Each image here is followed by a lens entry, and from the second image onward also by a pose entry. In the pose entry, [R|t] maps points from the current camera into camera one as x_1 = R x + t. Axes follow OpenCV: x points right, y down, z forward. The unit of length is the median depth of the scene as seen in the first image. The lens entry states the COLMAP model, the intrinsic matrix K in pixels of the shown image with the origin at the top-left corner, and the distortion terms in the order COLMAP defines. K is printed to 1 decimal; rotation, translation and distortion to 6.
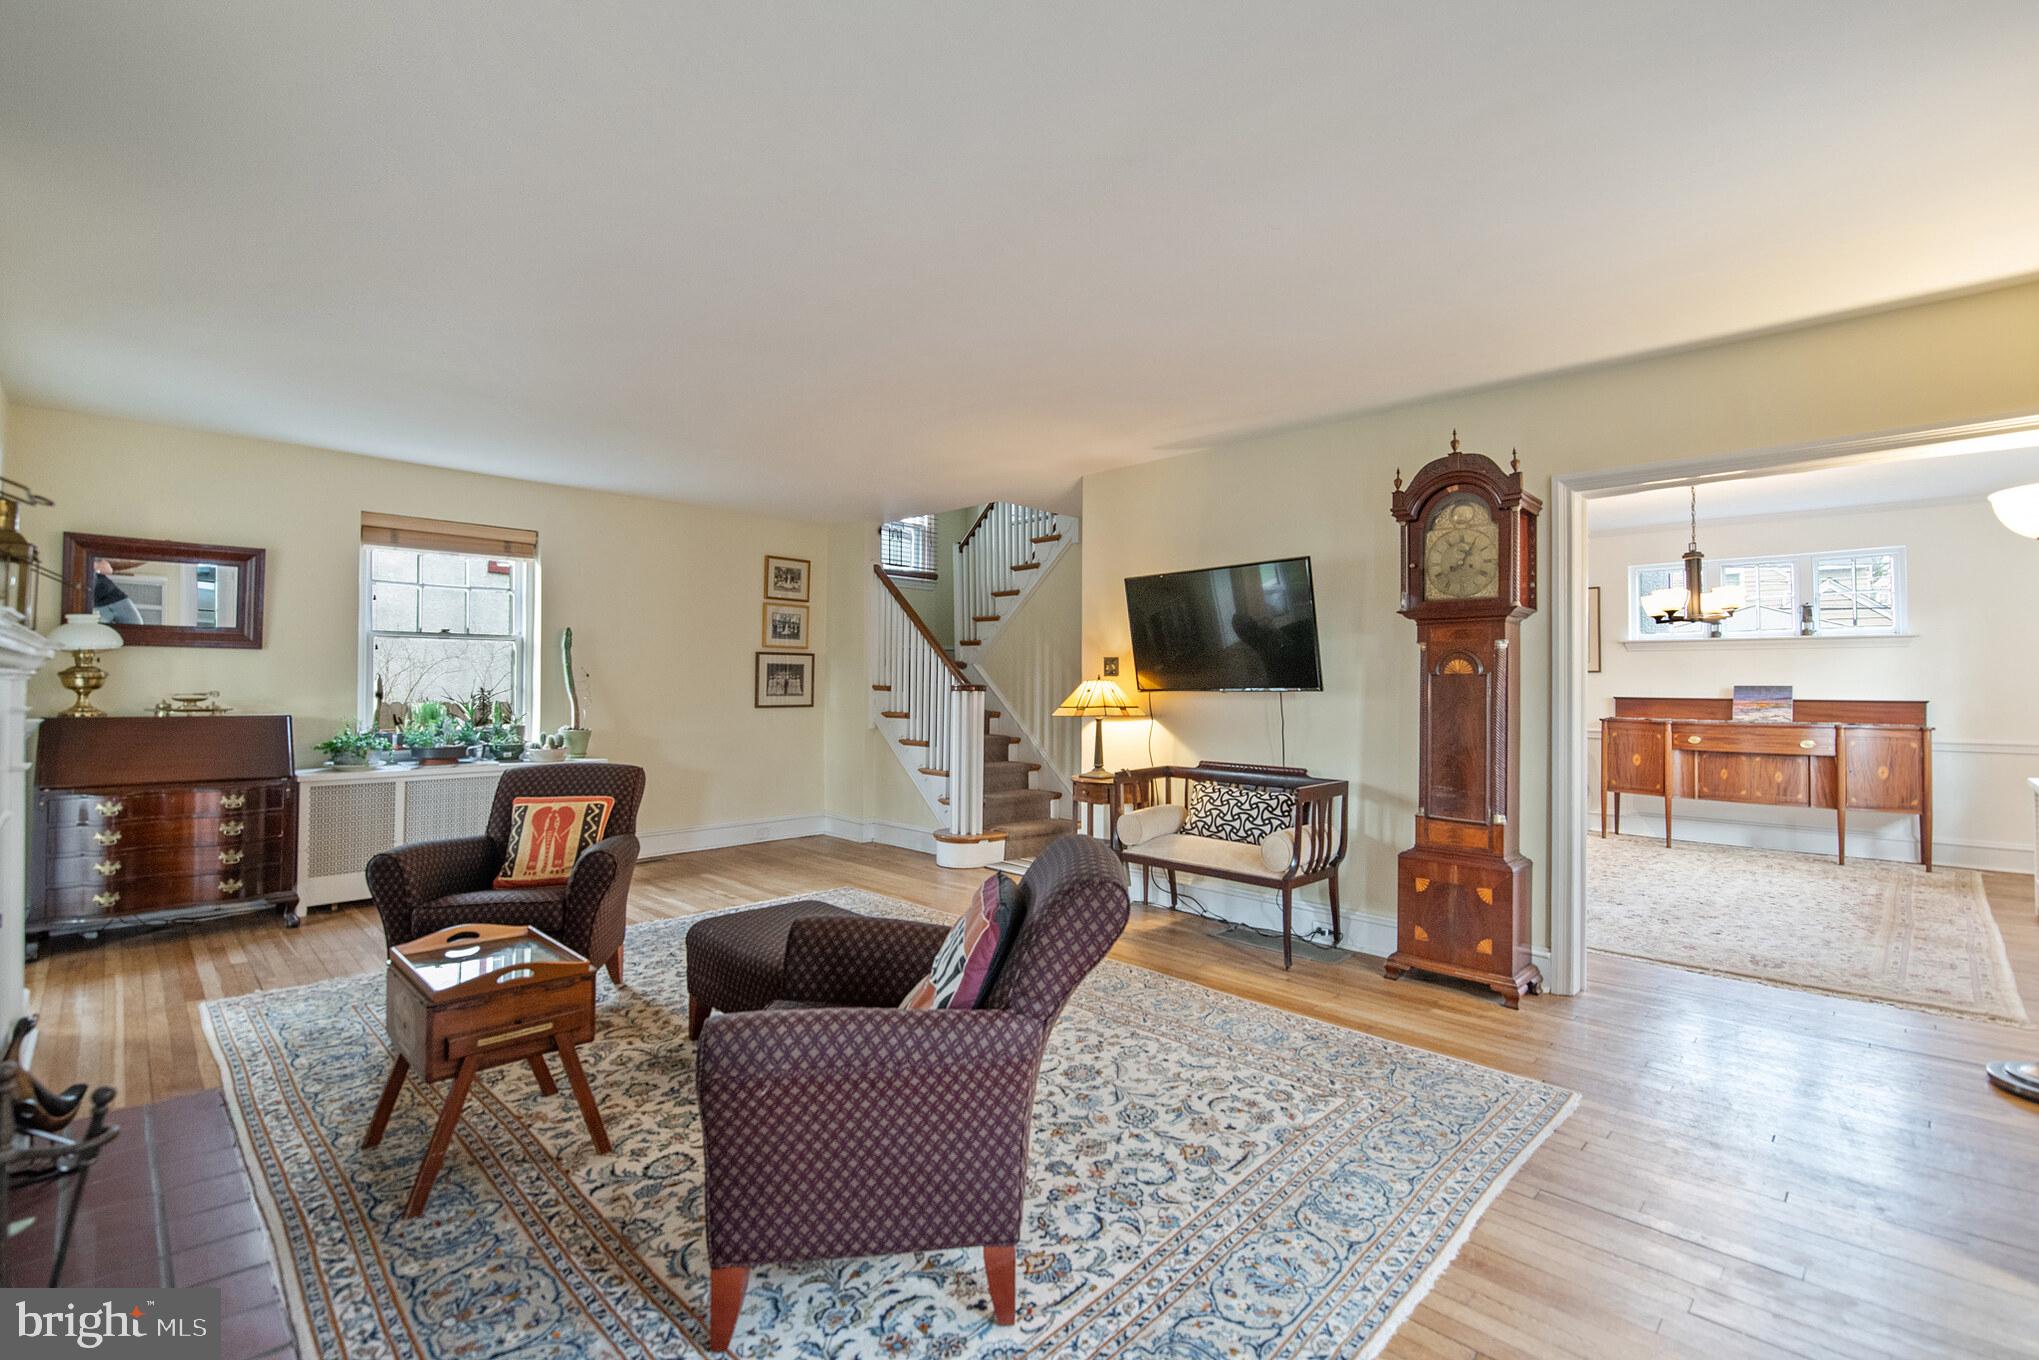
lens RADIAL K [[901.7, 0, 1033.0], [0, 901.7, 646.5], [0, 0, 1]] dist [-0.000233, -0.012120]
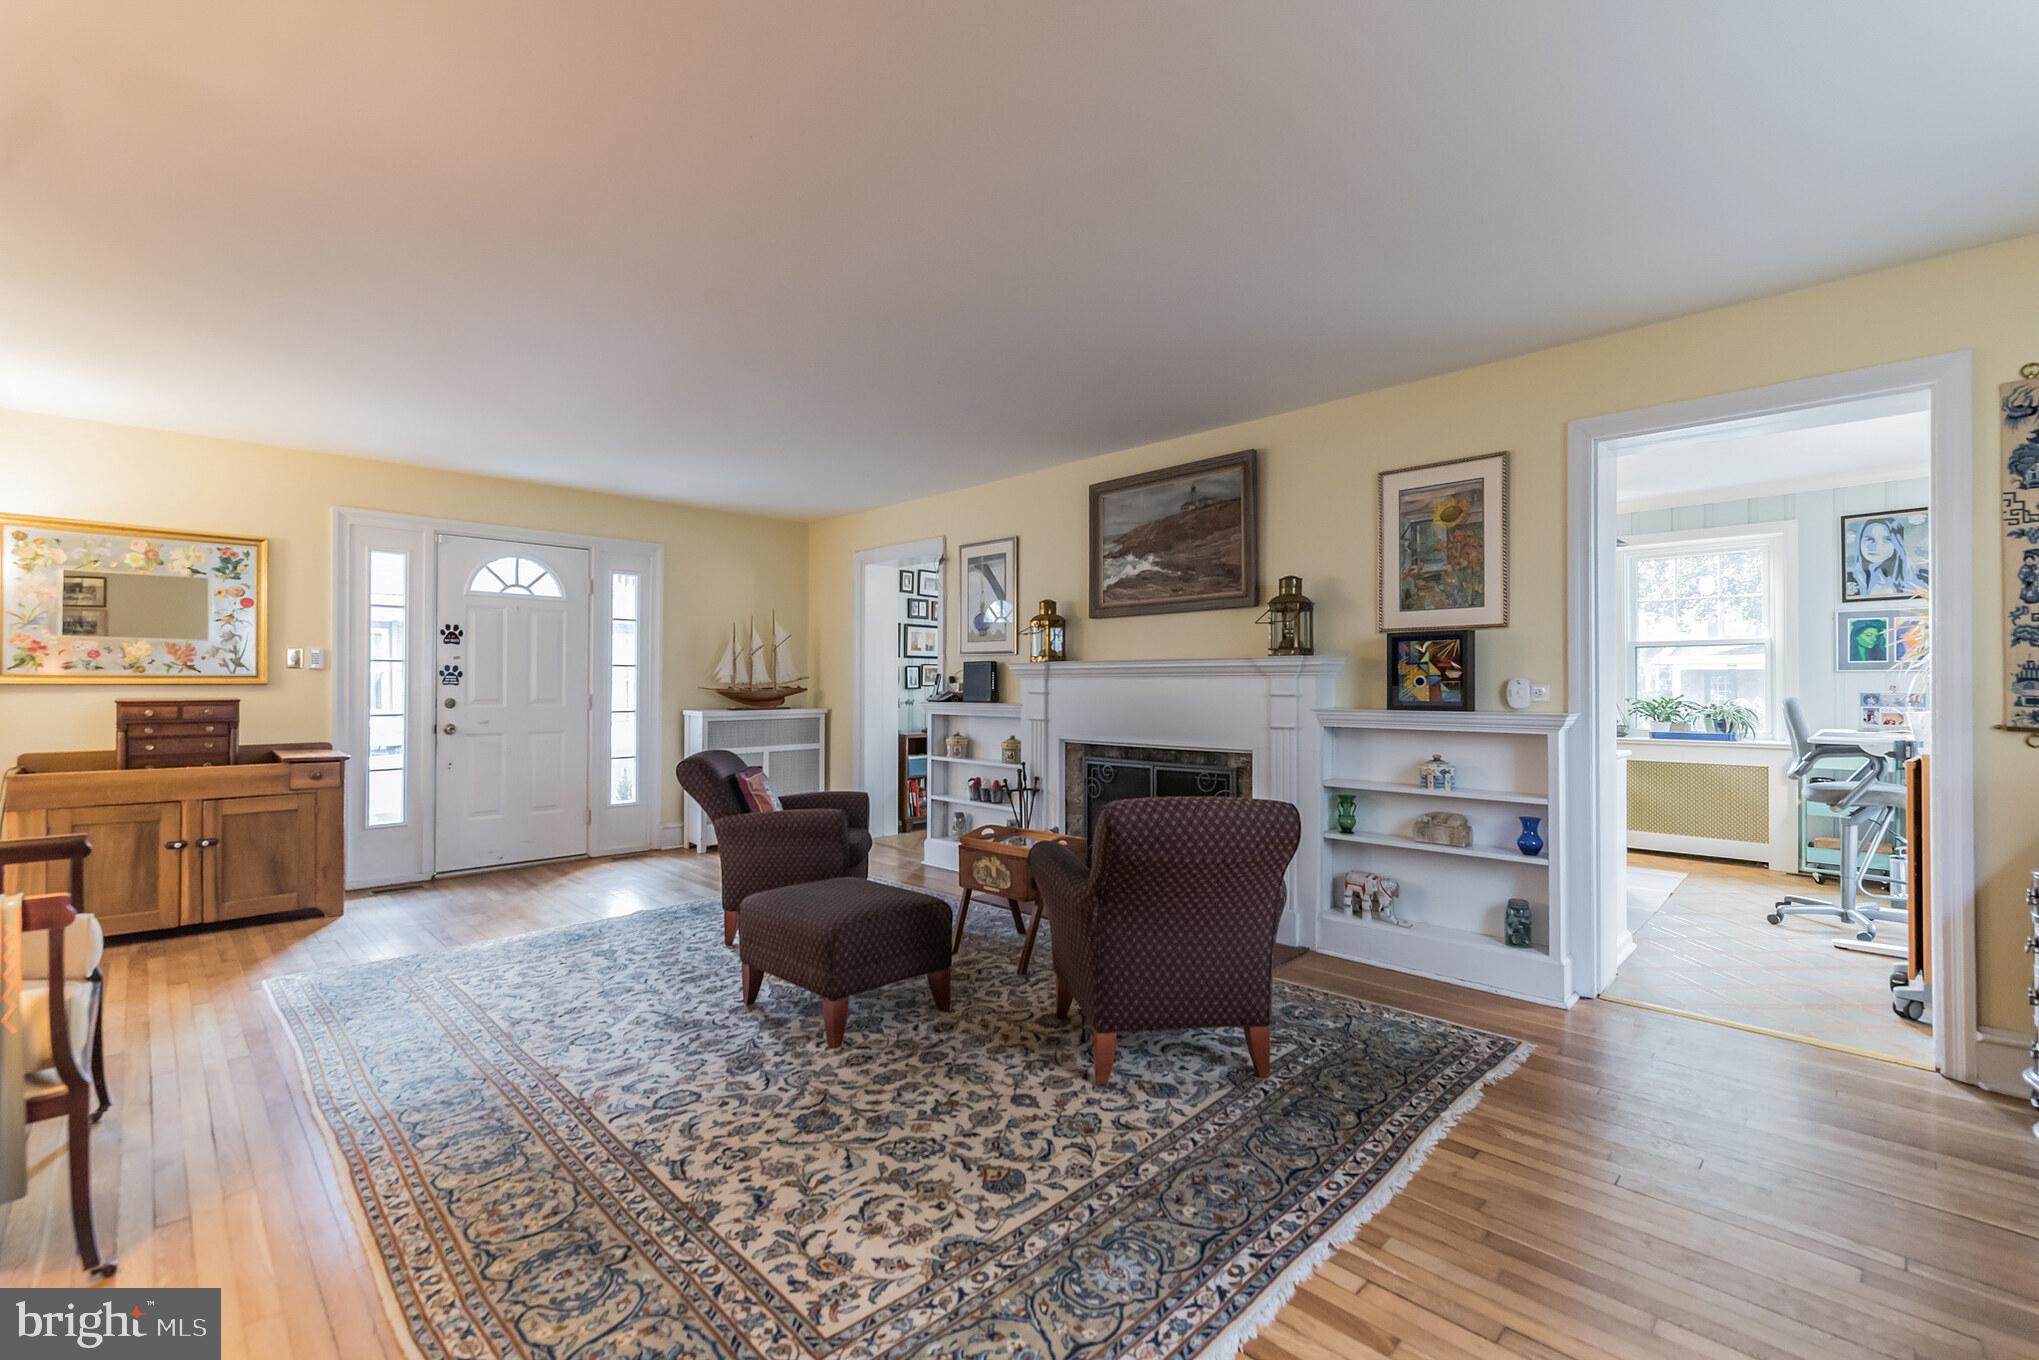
lens RADIAL K [[887.7, 0, 1024.3], [0, 887.7, 684.0], [0, 0, 1]] dist [0.009879, -0.006321]
pose [[-0.999923, -0.005910, 0.010934, -0.340847], [-0.006370, 0.999076, -0.042503, 0.067154], [-0.010673, -0.042570, -0.999036, 1.475598]]
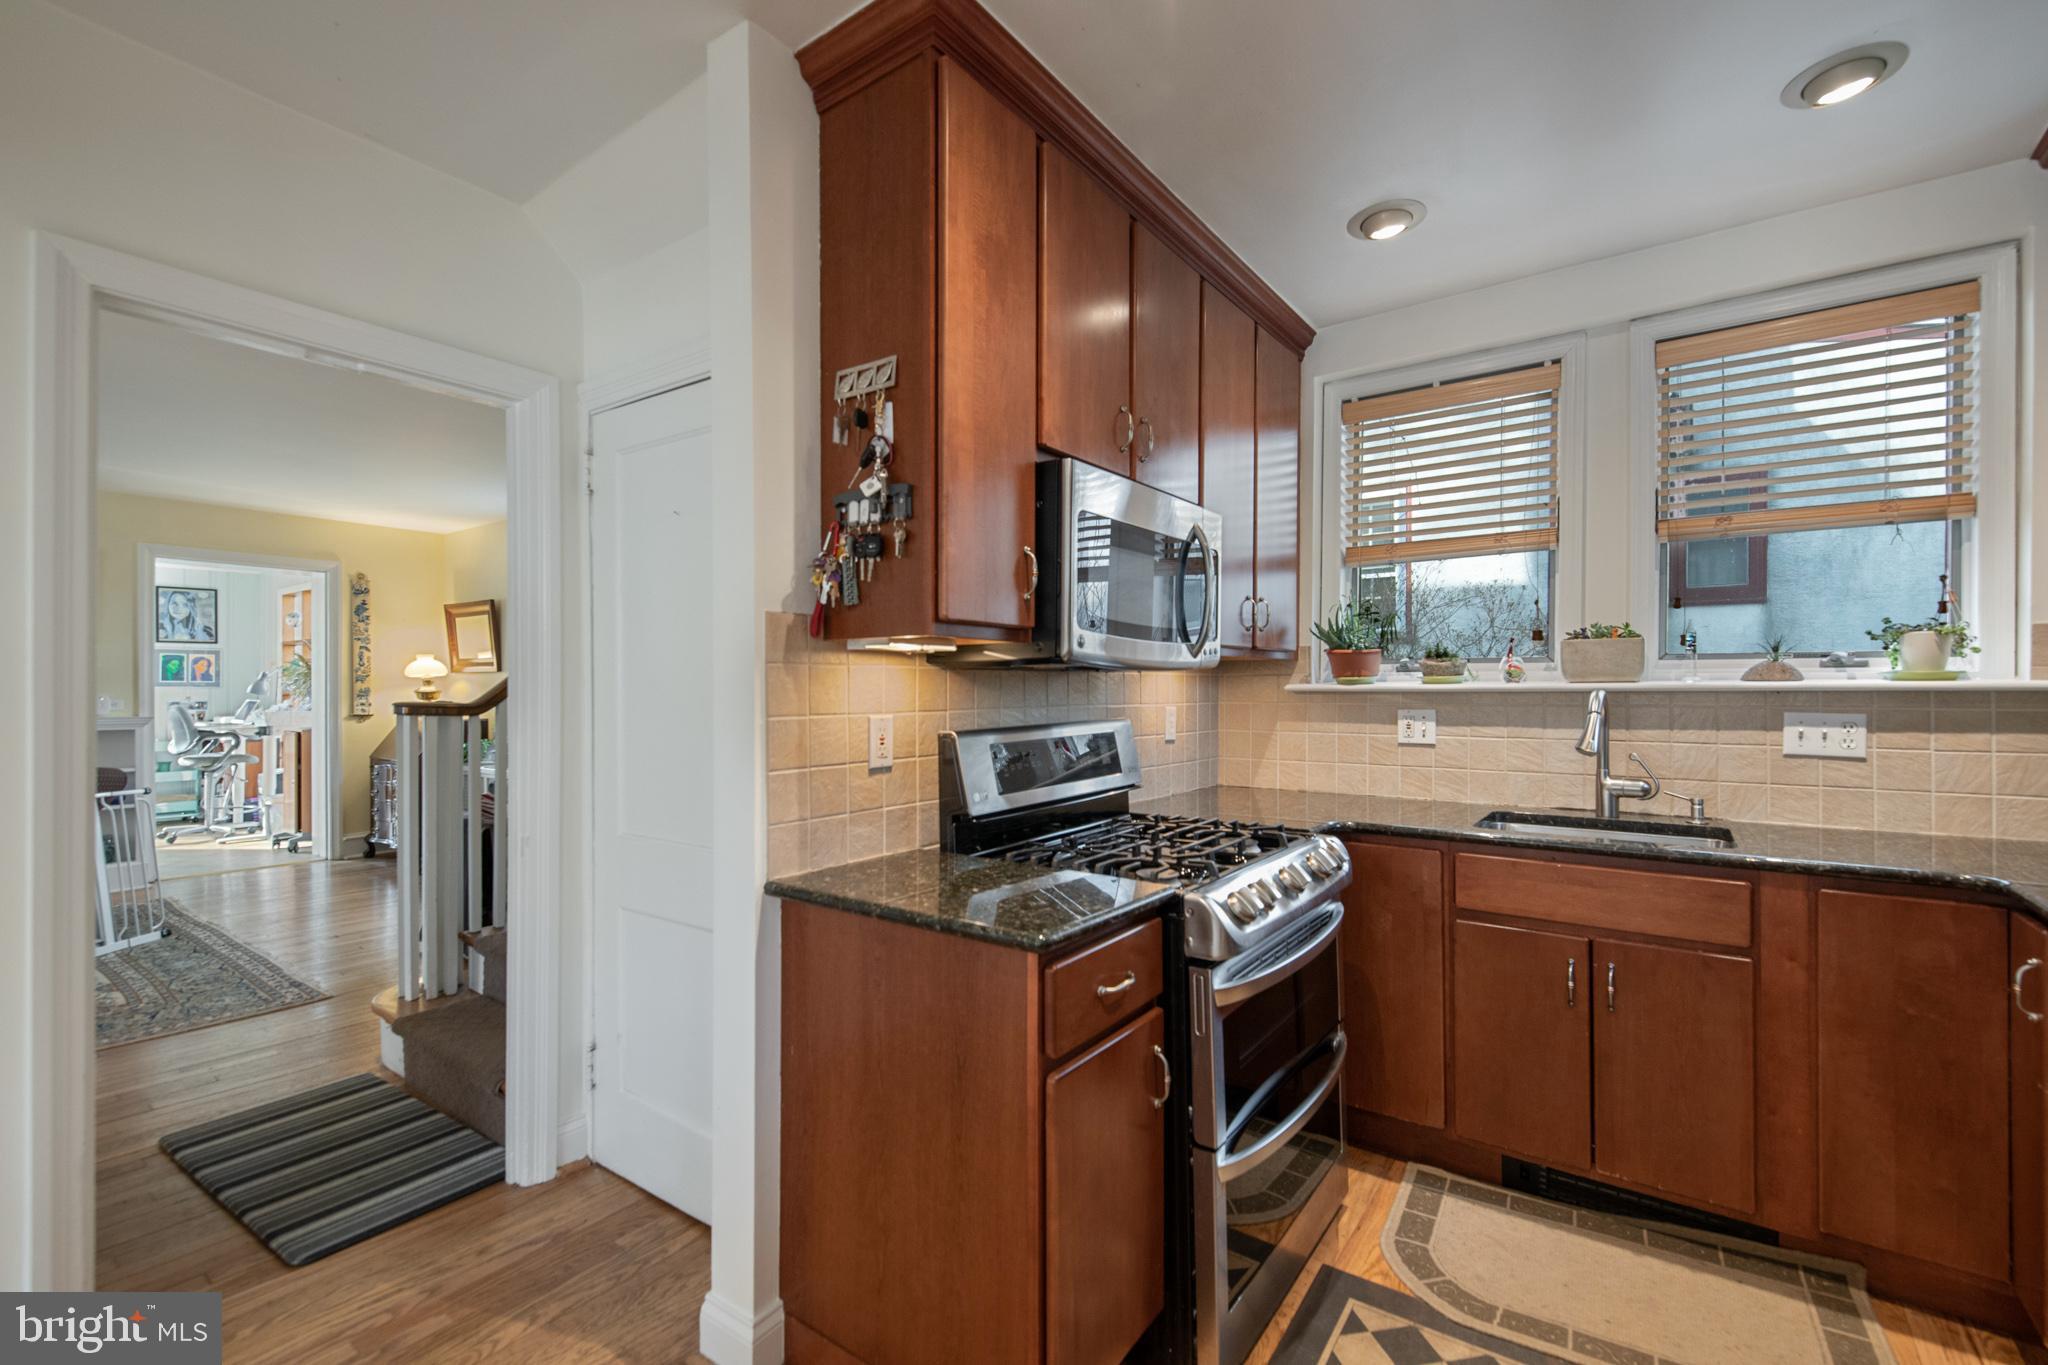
lens RADIAL K [[873.7, 0, 1033.3], [0, 873.7, 691.7], [0, 0, 1]] dist [0.018714, -0.007622]
pose [[0.144137, -0.002934, -0.989553, 0.677892], [0.039234, 0.999226, 0.002752, 0.069351], [0.988780, -0.039221, 0.144140, 1.813349]]
